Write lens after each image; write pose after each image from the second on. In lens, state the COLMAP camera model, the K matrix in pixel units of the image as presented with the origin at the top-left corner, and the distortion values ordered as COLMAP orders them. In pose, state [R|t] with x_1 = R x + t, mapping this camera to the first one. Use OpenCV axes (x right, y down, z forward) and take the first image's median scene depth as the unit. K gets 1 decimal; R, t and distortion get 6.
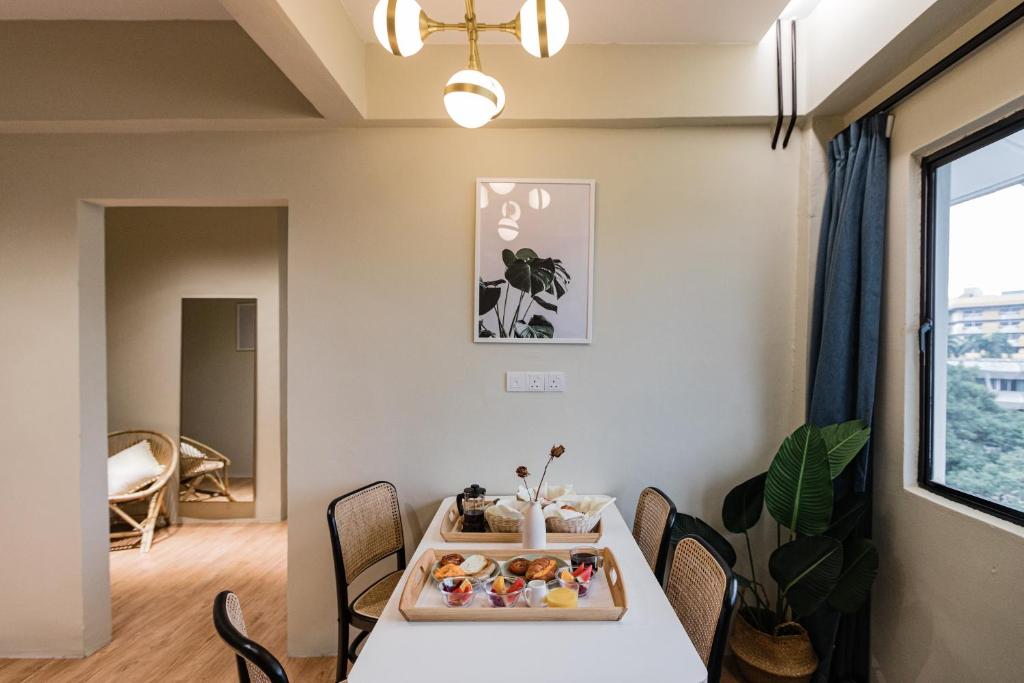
lens RADIAL K [[502.5, 0, 512.0], [0, 502.5, 341.5], [0, 0, 1]] dist [-0.002542, -0.001165]
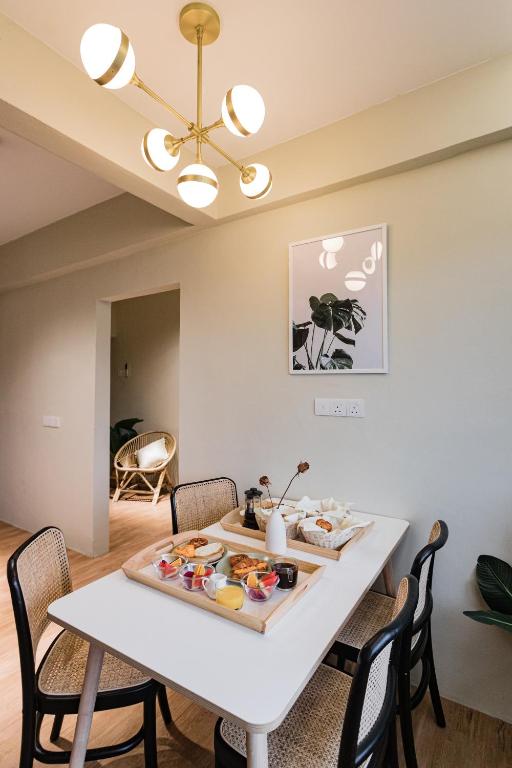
lens RADIAL K [[375.2, 0, 256.5], [0, 375.2, 358.3], [0, 0, 1]] dist [0.001883, 0.000261]
pose [[0.836892, -0.039556, -0.545936, 0.362818], [0.006171, 0.998004, -0.062851, 0.021215], [0.547333, 0.049230, 0.835466, 0.178100]]
